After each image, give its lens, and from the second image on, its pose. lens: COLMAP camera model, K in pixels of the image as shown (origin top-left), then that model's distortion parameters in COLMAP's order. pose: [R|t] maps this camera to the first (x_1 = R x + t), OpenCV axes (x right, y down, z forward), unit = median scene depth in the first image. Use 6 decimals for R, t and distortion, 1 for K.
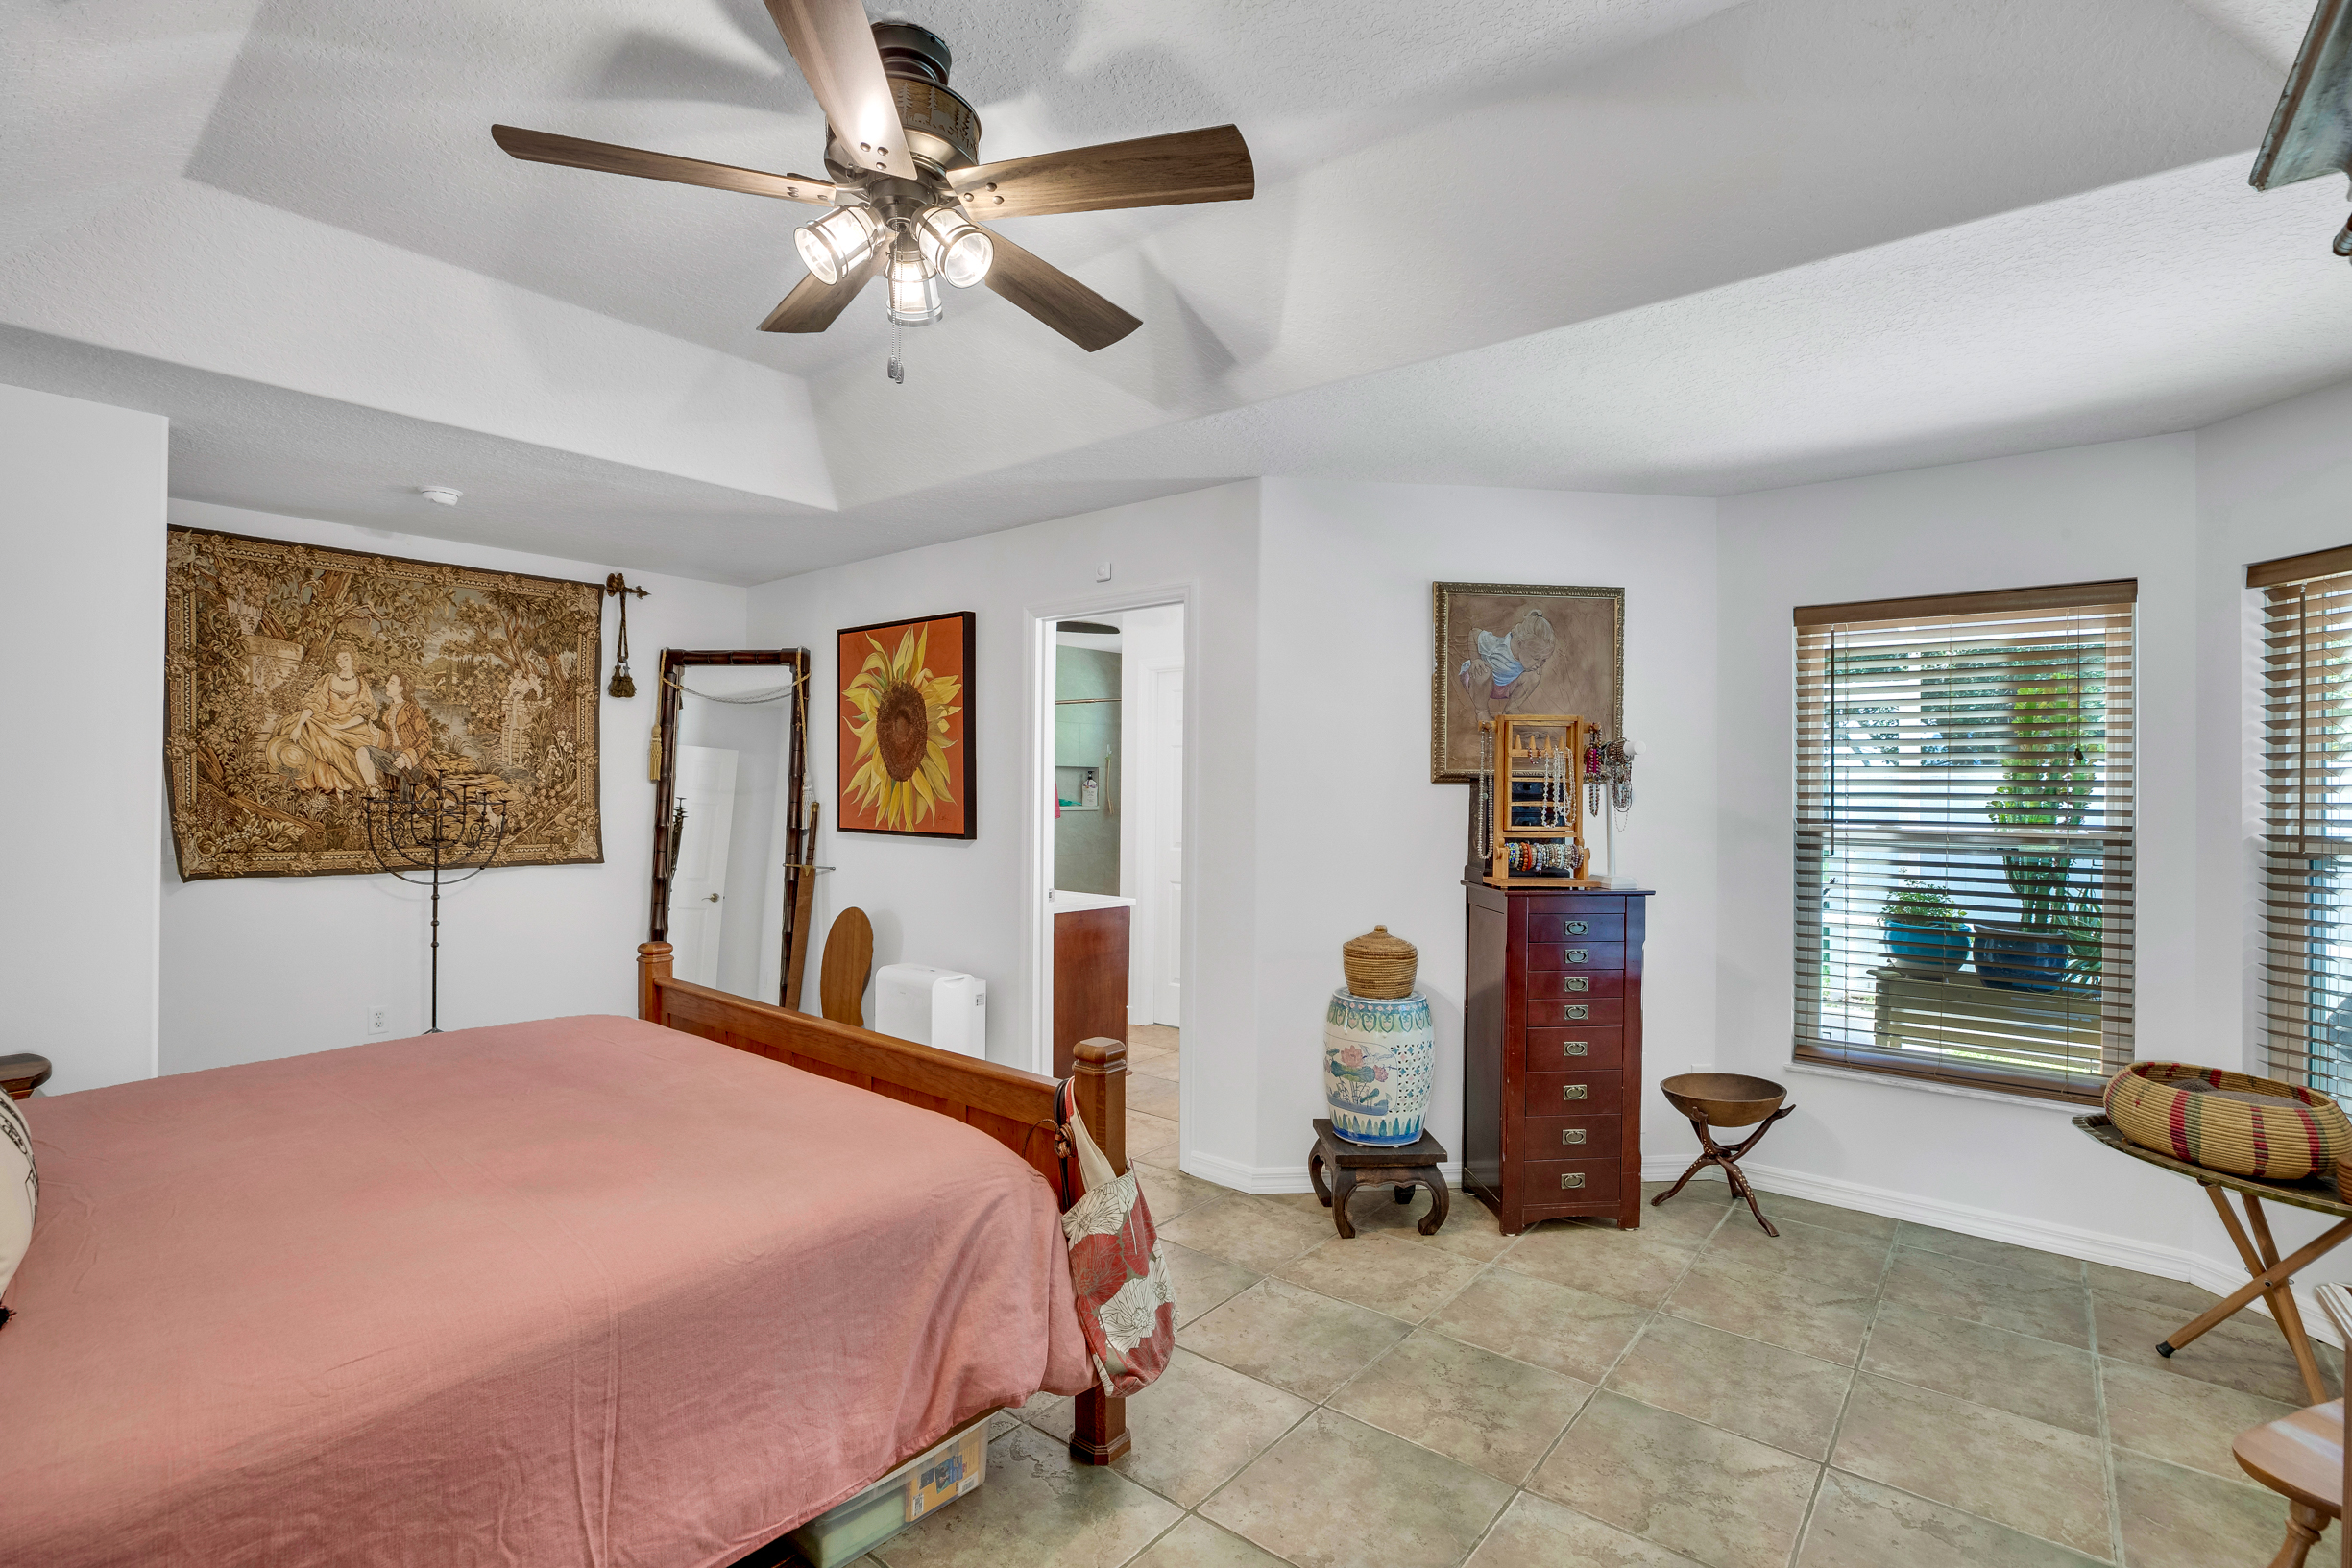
lens RADIAL K [[1072.2, 0, 1183.0], [0, 1072.2, 780.5], [0, 0, 1]] dist [-0.029934, 0.000094]
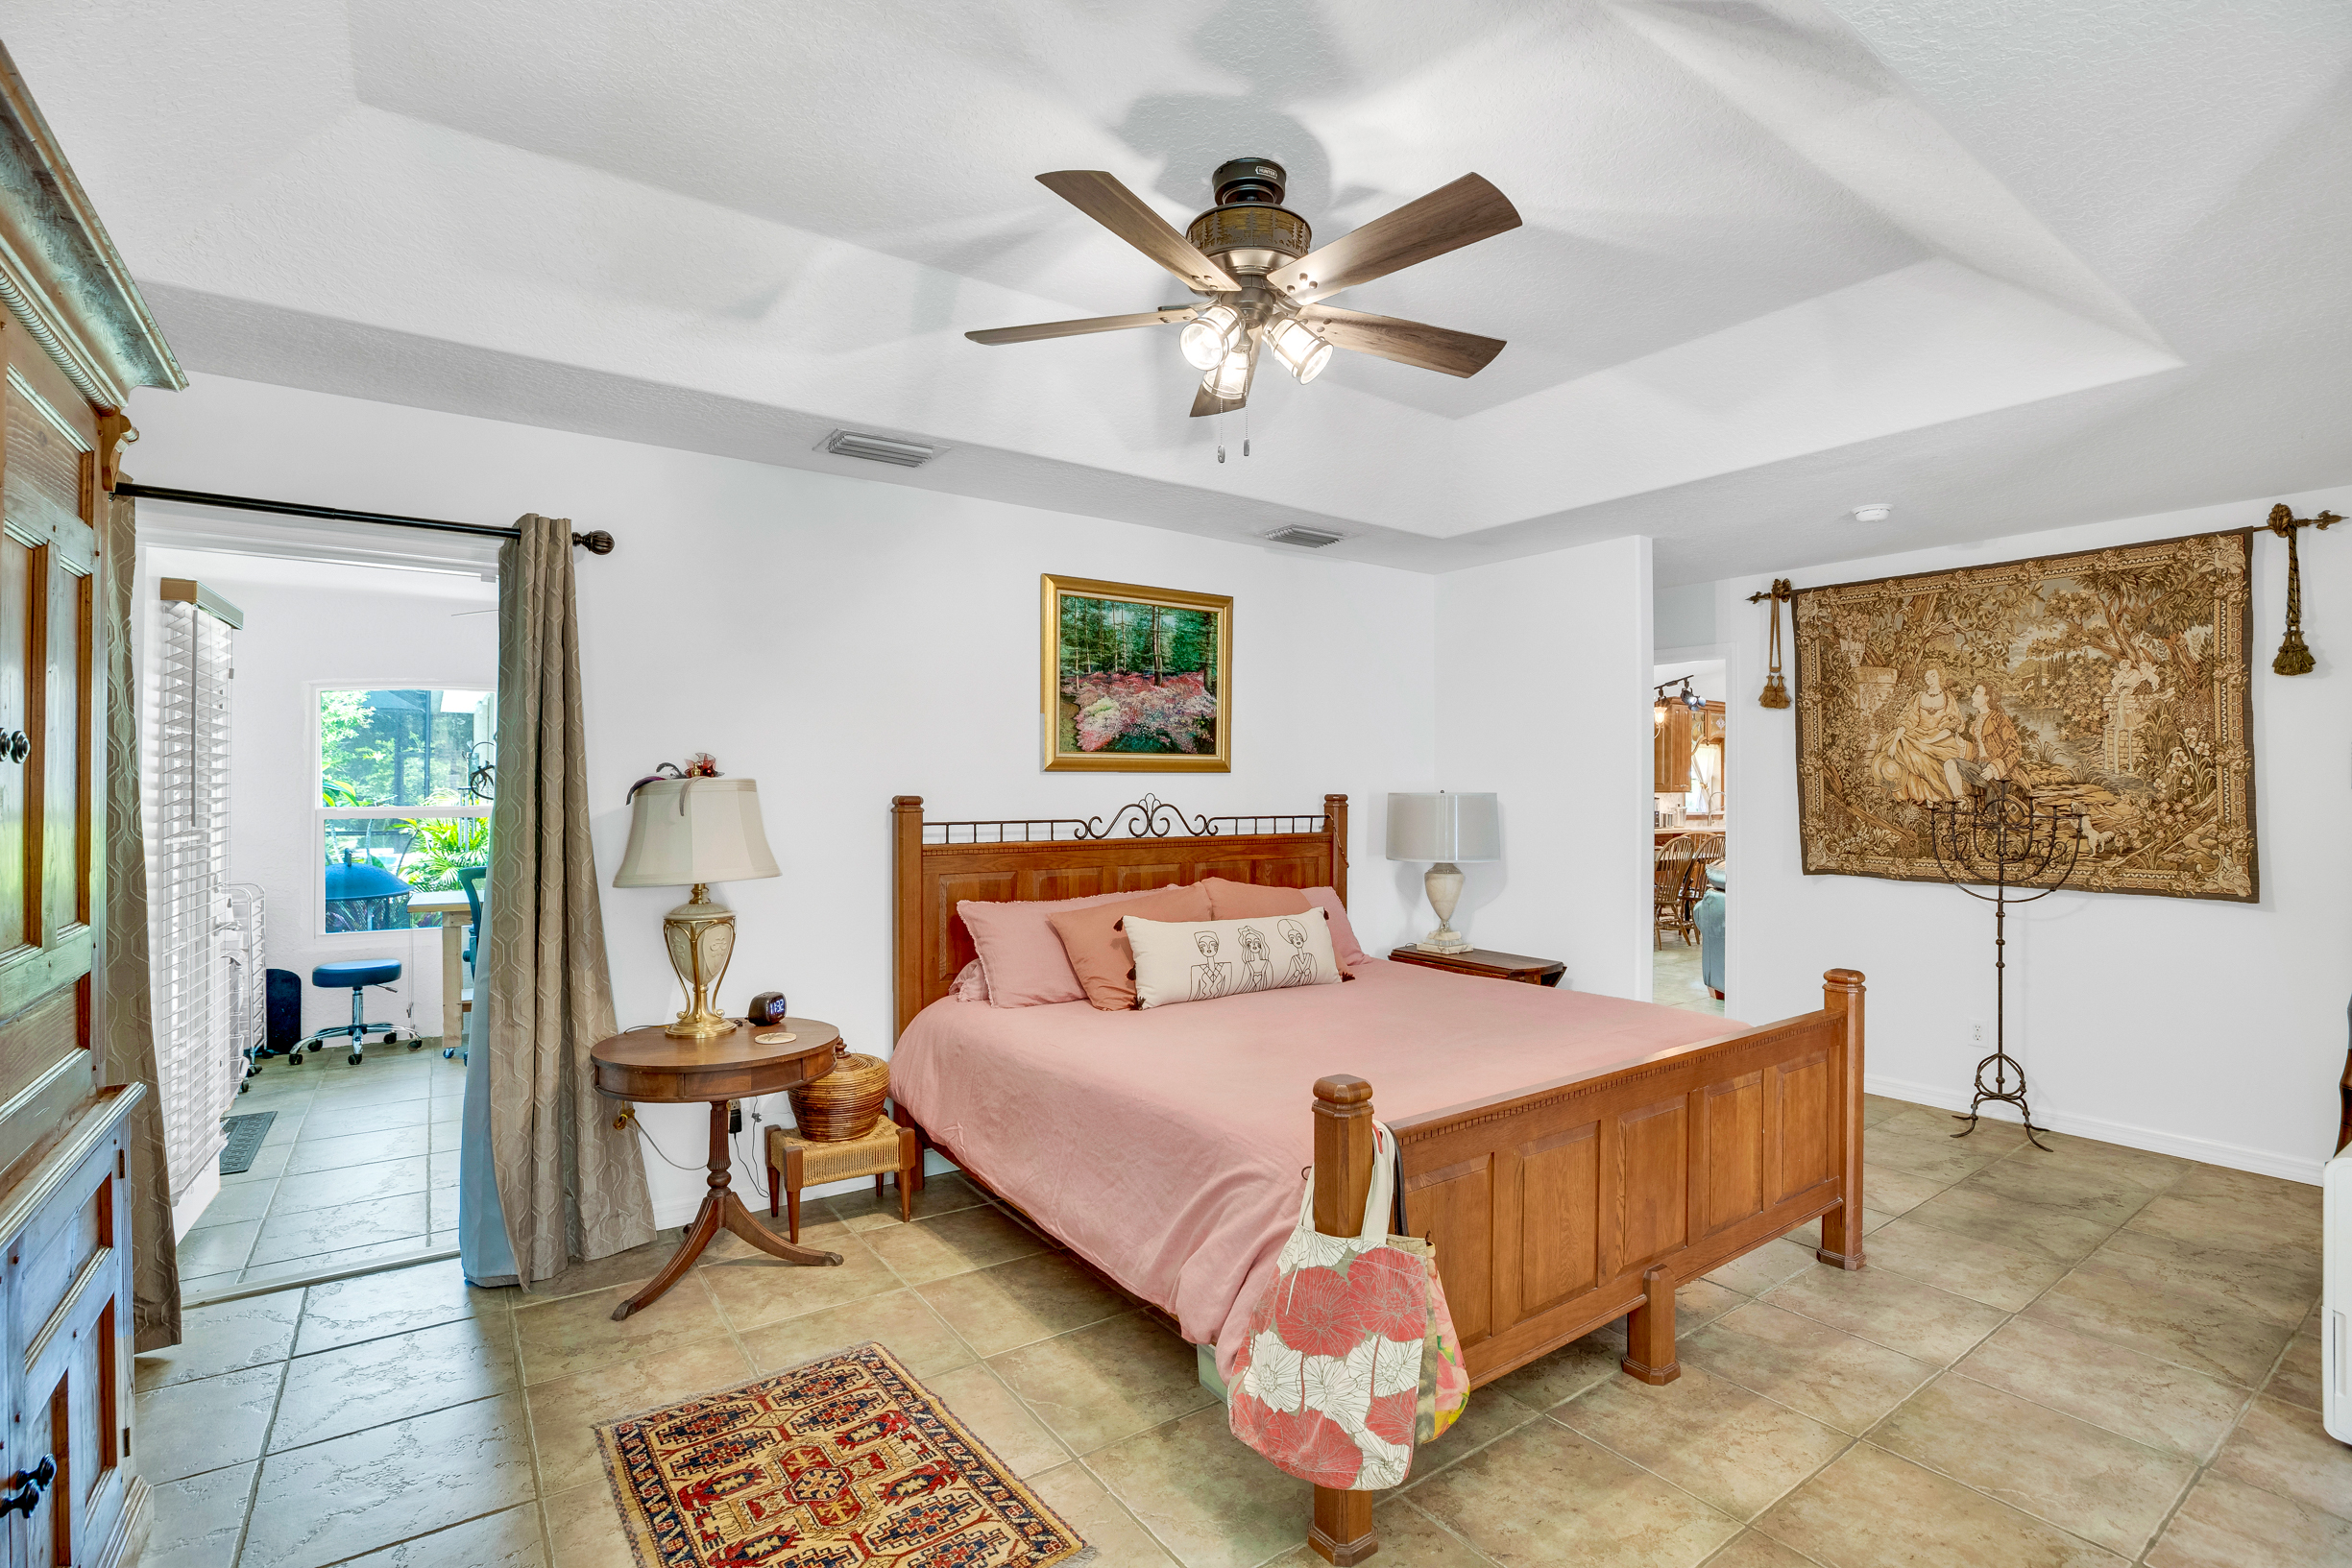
lens RADIAL K [[1072.2, 0, 1188.7], [0, 1072.2, 779.7], [0, 0, 1]] dist [-0.029934, 0.000094]
pose [[-0.267778, -0.017487, -0.963322, 0.399599], [-0.002295, 0.999844, -0.017511, 0.007465], [0.963478, -0.002478, -0.267777, 0.551346]]
